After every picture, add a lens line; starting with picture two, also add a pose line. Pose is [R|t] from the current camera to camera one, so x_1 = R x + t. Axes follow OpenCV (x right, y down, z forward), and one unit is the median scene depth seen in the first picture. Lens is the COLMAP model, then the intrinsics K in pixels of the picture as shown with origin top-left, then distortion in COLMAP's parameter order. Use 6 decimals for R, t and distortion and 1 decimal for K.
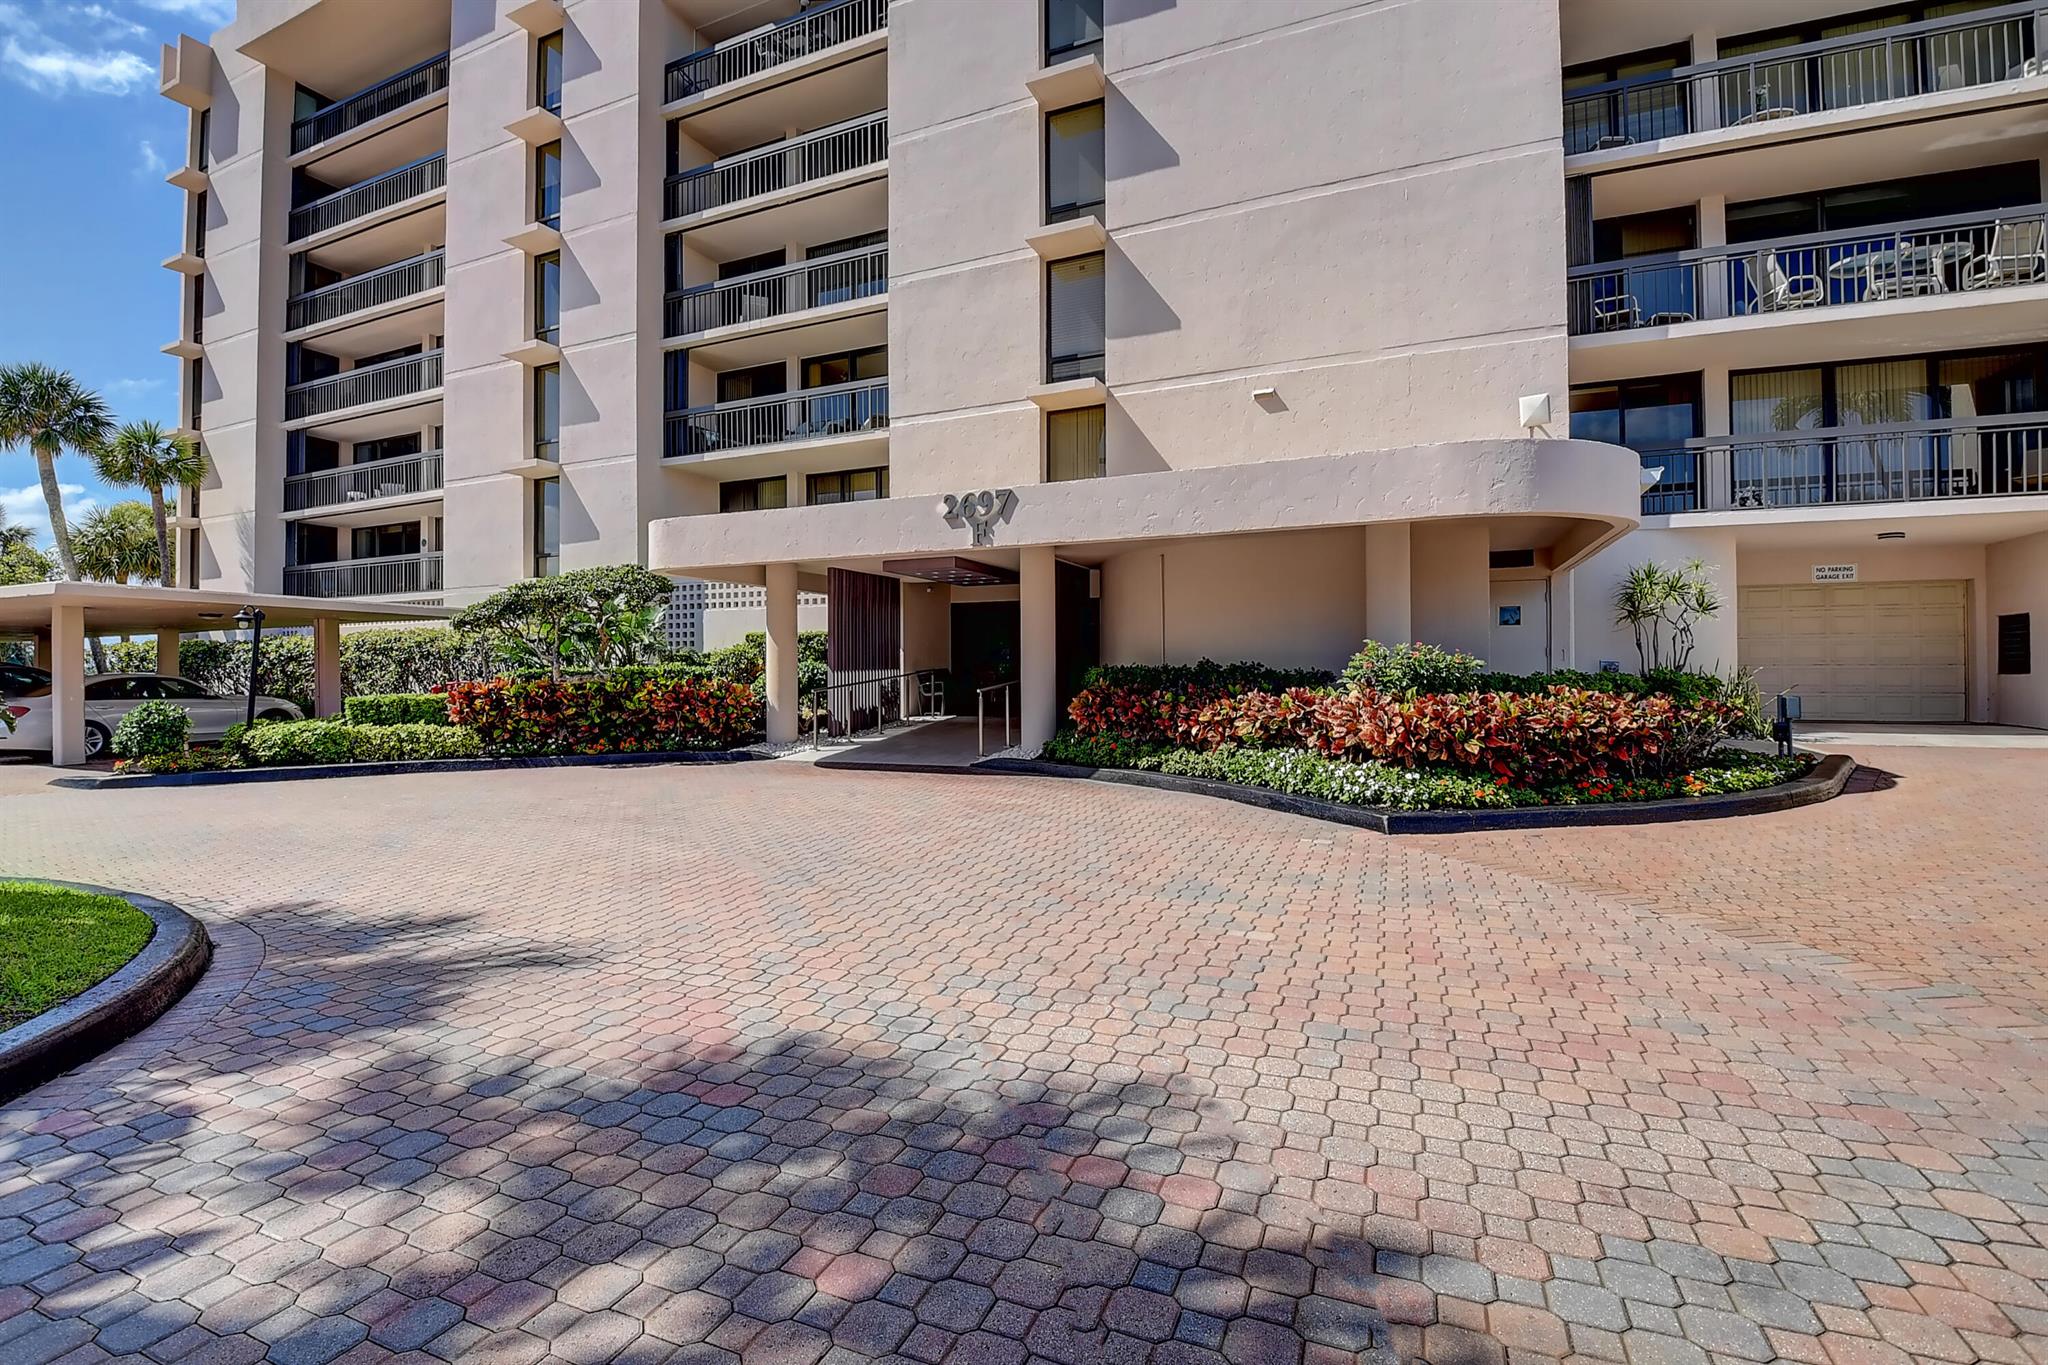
lens RADIAL K [[890.9, 0, 1024.9], [0, 890.9, 680.1], [0, 0, 1]] dist [-0.003738, -0.000568]
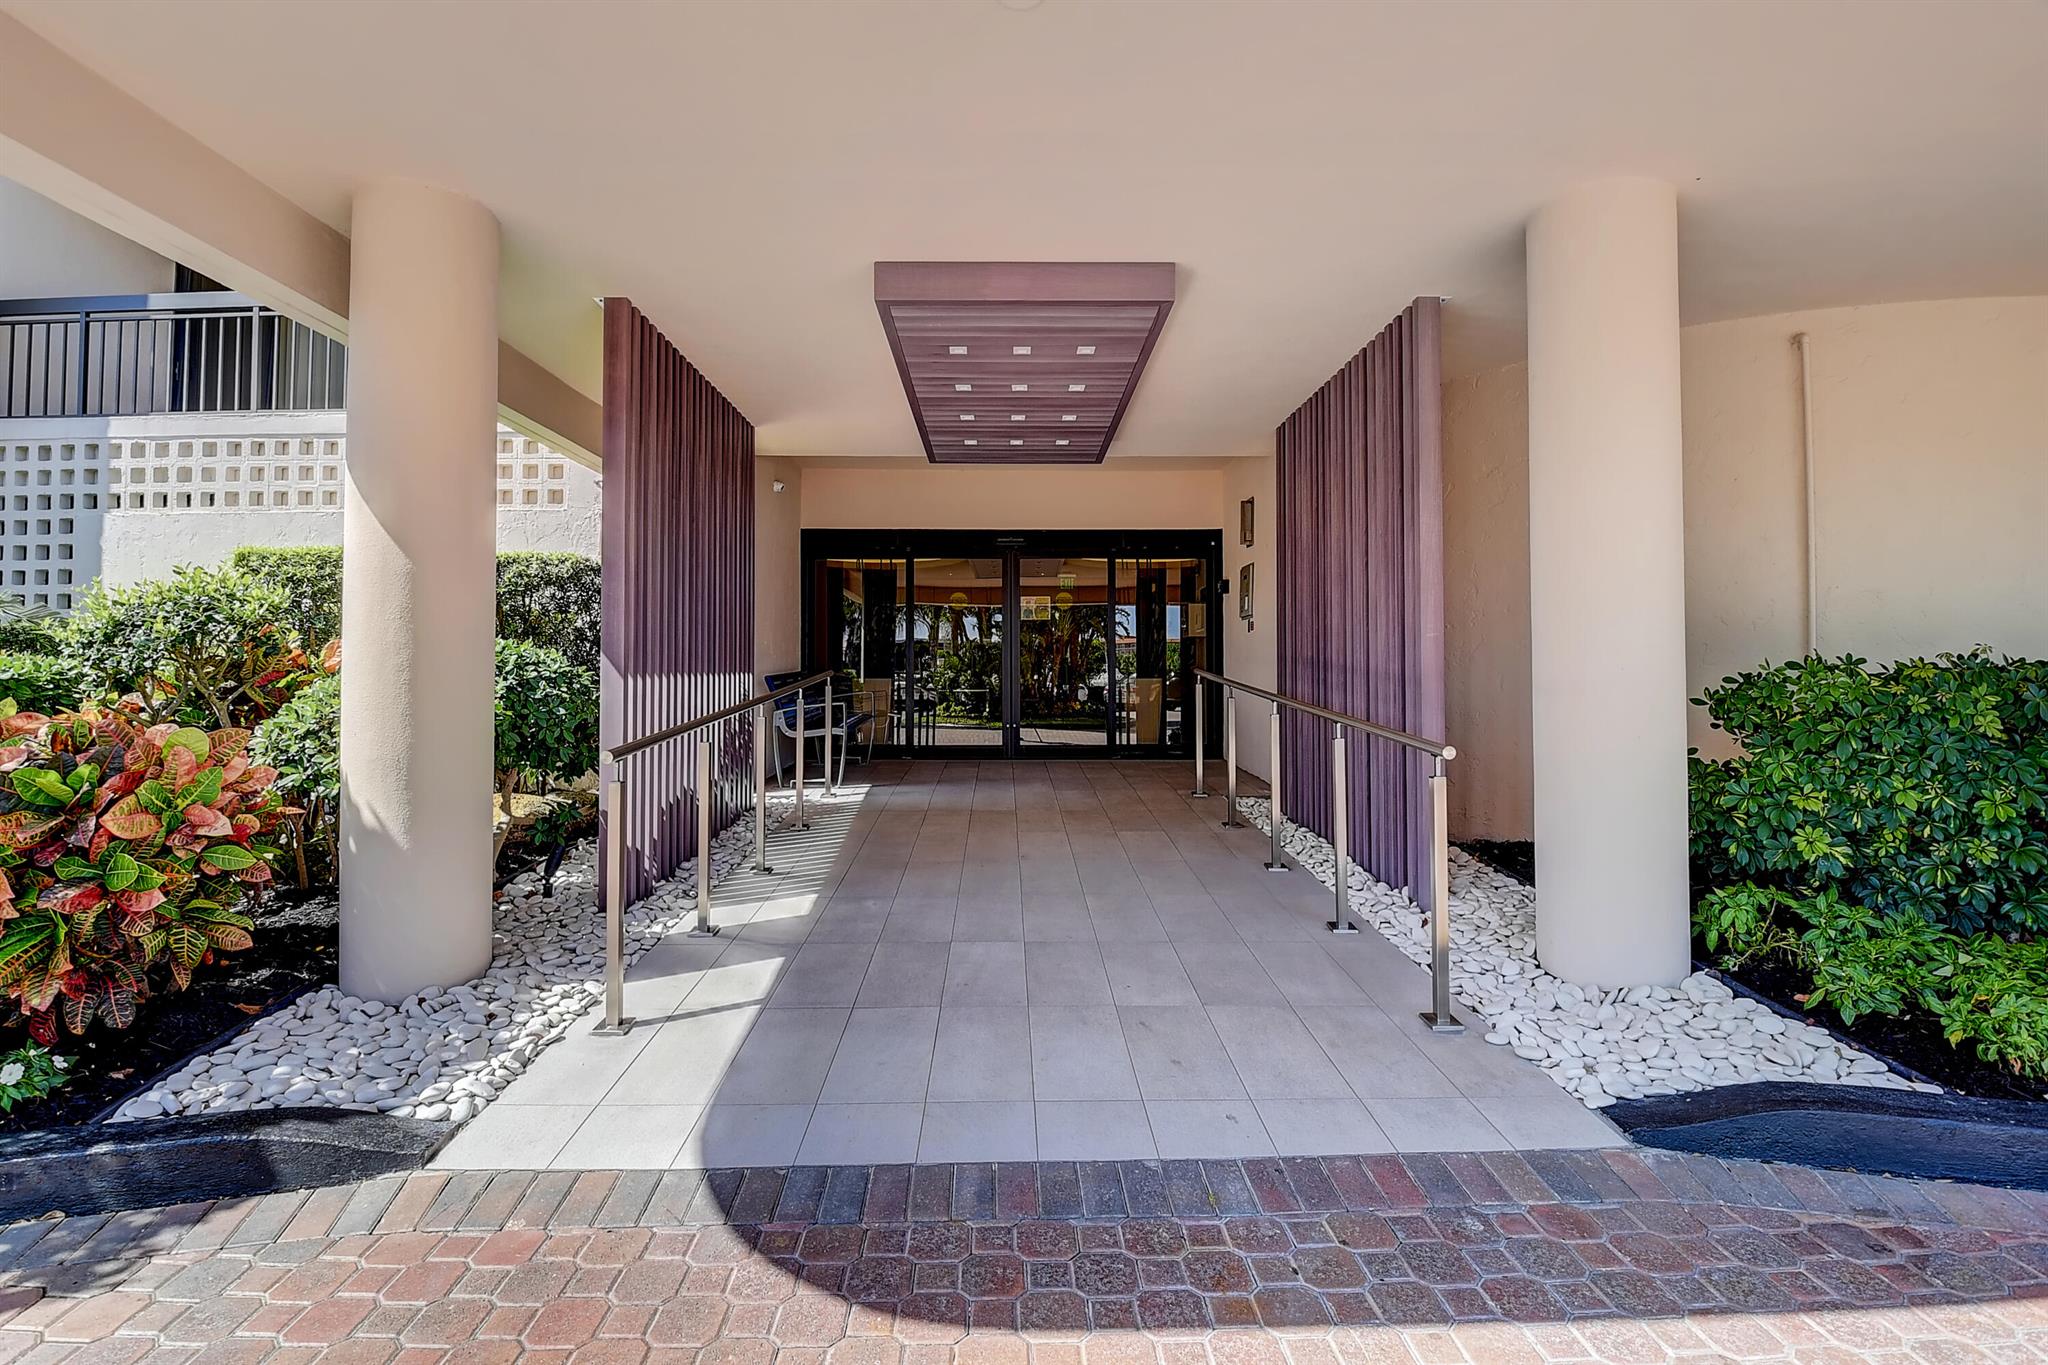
lens RADIAL K [[890.9, 0, 1022.2], [0, 890.9, 684.4], [0, 0, 1]] dist [-0.003738, -0.000568]
pose [[0.915450, 0.010467, 0.402296, -0.207802], [-0.007952, 0.999937, -0.007921, -0.006471], [-0.402353, 0.004052, 0.915476, 0.670825]]
